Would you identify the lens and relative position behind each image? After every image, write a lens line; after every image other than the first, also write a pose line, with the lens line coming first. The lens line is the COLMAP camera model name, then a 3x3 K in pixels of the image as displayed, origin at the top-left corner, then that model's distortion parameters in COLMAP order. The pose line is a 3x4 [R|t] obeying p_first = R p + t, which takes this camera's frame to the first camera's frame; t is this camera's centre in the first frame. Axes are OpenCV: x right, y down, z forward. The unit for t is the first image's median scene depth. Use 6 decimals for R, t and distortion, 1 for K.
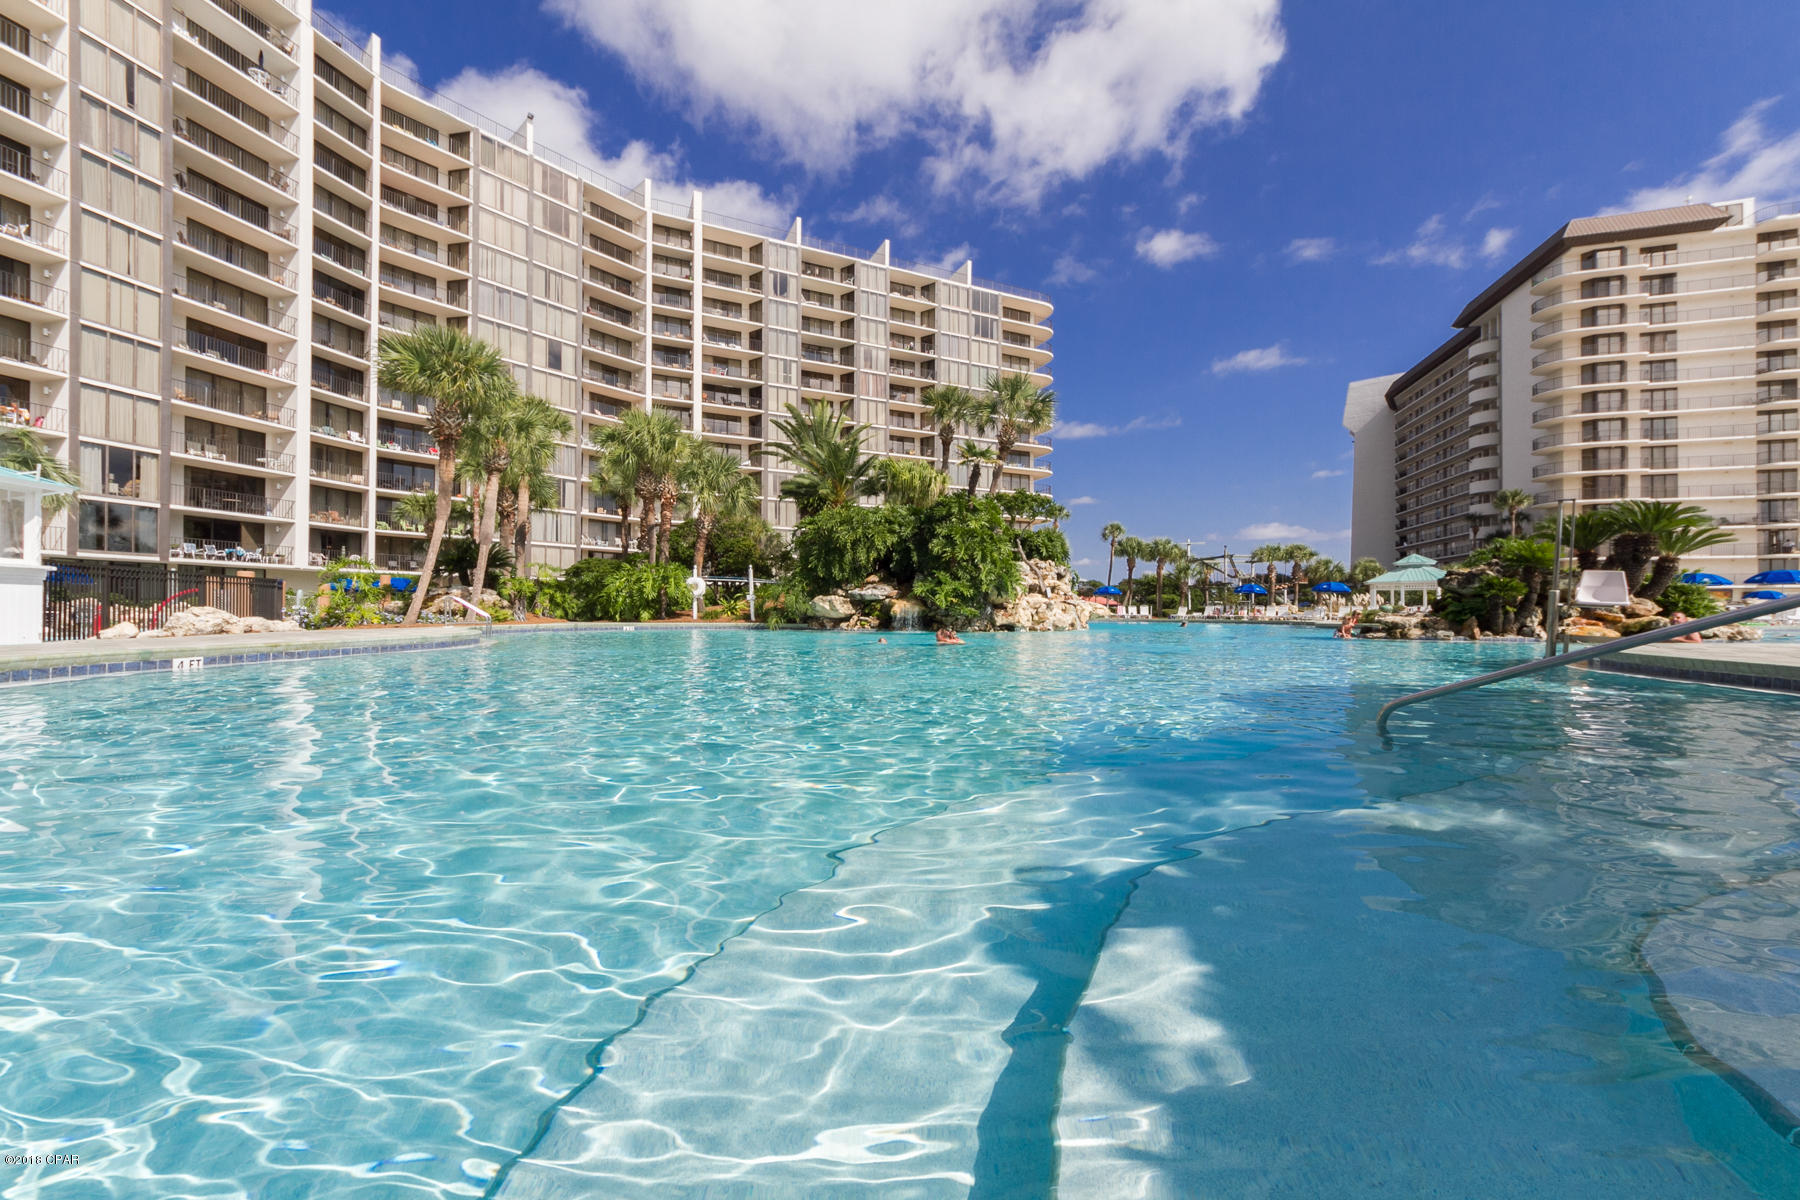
lens RADIAL K [[689.5, 0, 914.6], [0, 689.5, 598.1], [0, 0, 1]] dist [0.015869, -0.000021]
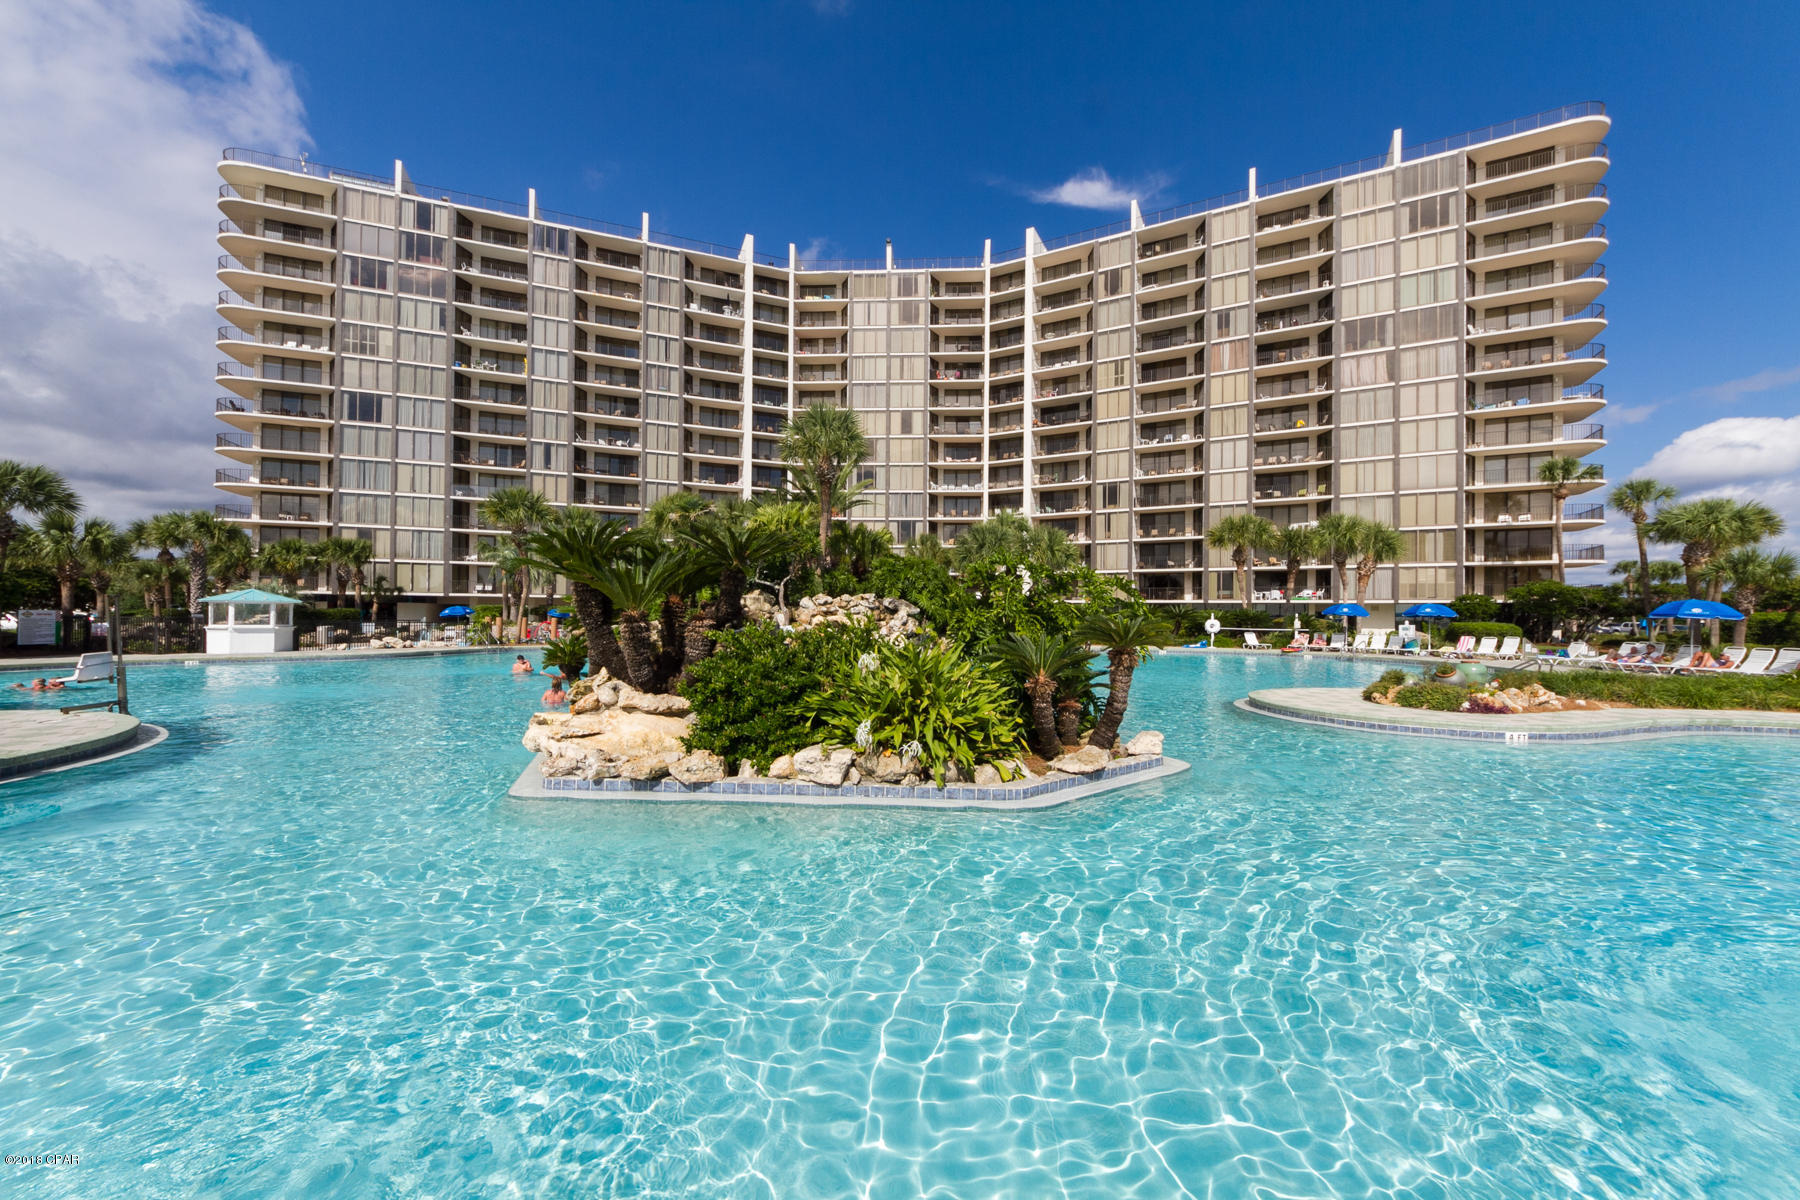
lens RADIAL K [[678.7, 0, 850.9], [0, 678.7, 621.9], [0, 0, 1]] dist [-0.001900, -0.000340]
pose [[0.580441, 0.002146, -0.814299, 0.349349], [0.004589, 0.999972, 0.005907, 0.000044], [0.814289, -0.007166, 0.580415, 0.175902]]
